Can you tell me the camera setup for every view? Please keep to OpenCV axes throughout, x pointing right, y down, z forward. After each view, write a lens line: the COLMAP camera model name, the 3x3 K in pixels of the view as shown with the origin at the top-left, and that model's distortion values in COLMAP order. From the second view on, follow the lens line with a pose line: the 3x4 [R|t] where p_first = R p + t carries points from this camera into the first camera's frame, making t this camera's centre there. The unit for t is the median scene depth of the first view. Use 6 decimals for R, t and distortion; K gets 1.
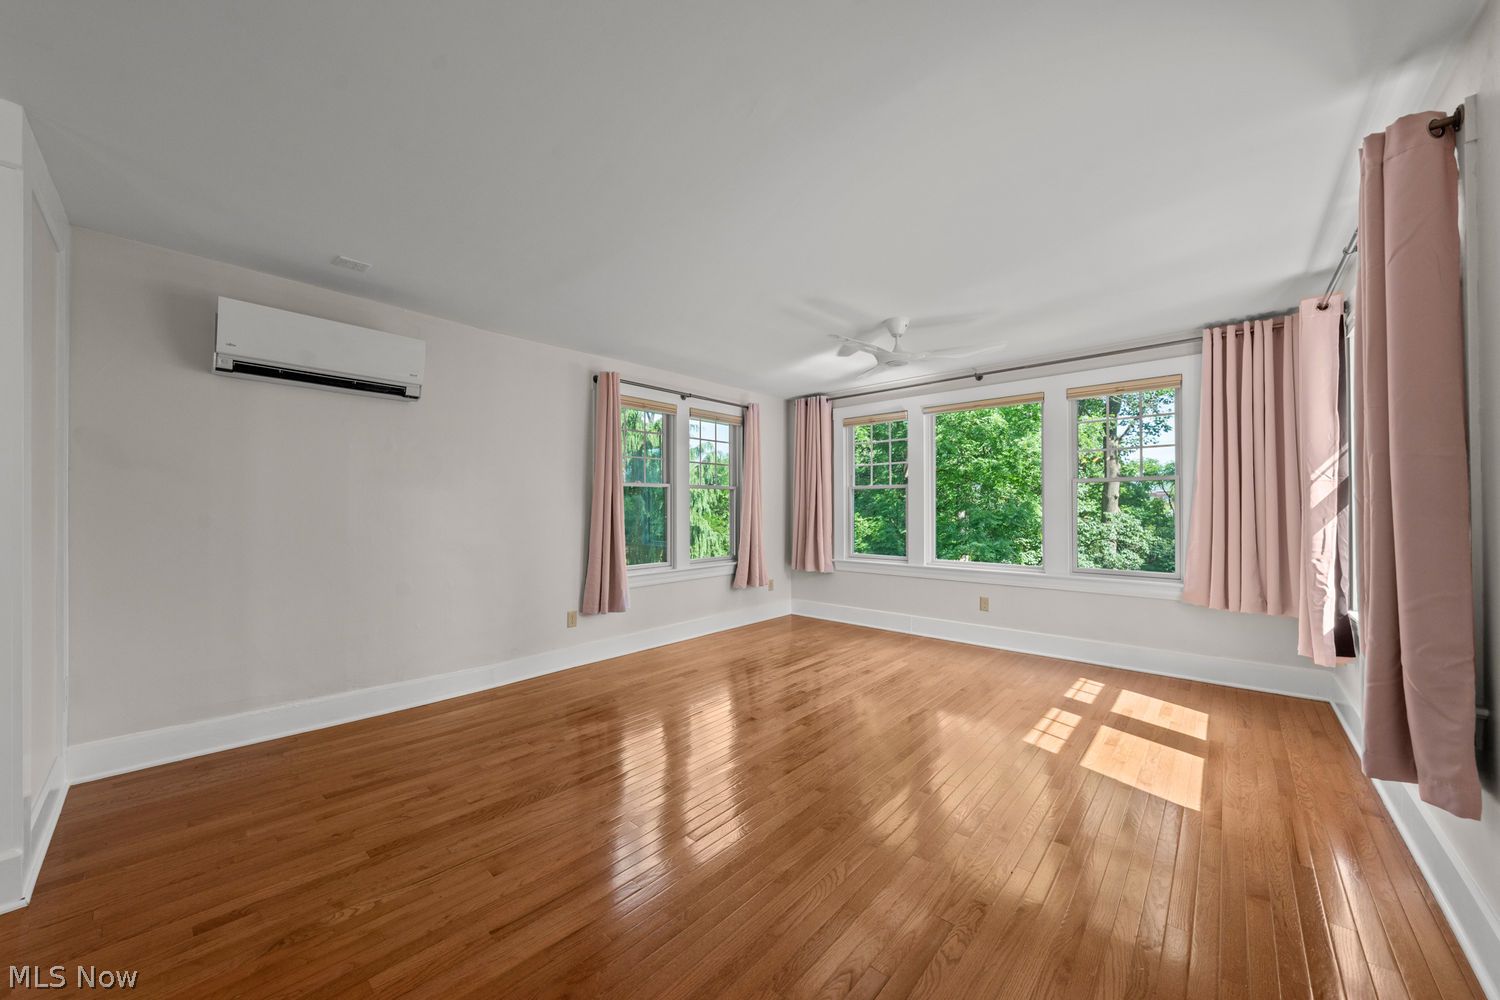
lens RADIAL K [[526.2, 0, 747.9], [0, 526.2, 498.3], [0, 0, 1]] dist [-0.000219, -0.000011]
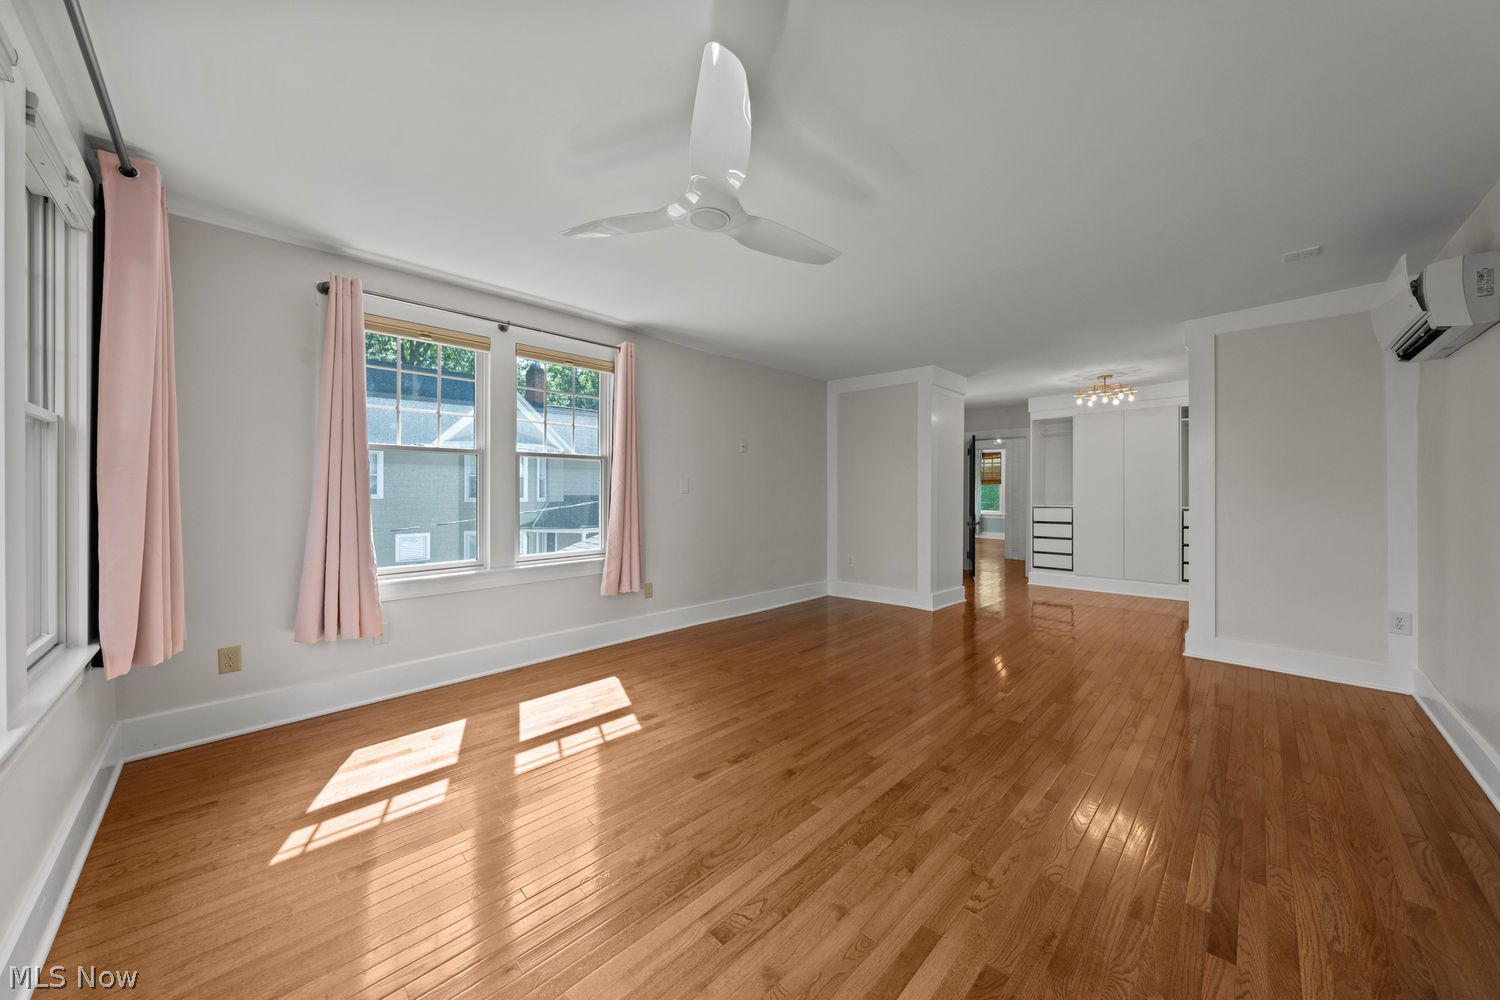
lens RADIAL K [[513.3, 0, 752.1], [0, 513.3, 492.3], [0, 0, 1]] dist [-0.005733, -0.000121]
pose [[-0.998996, -0.001656, 0.044758, 0.250977], [-0.002209, 0.999922, -0.012326, 0.035007], [-0.044734, -0.012413, -0.998922, 1.748784]]
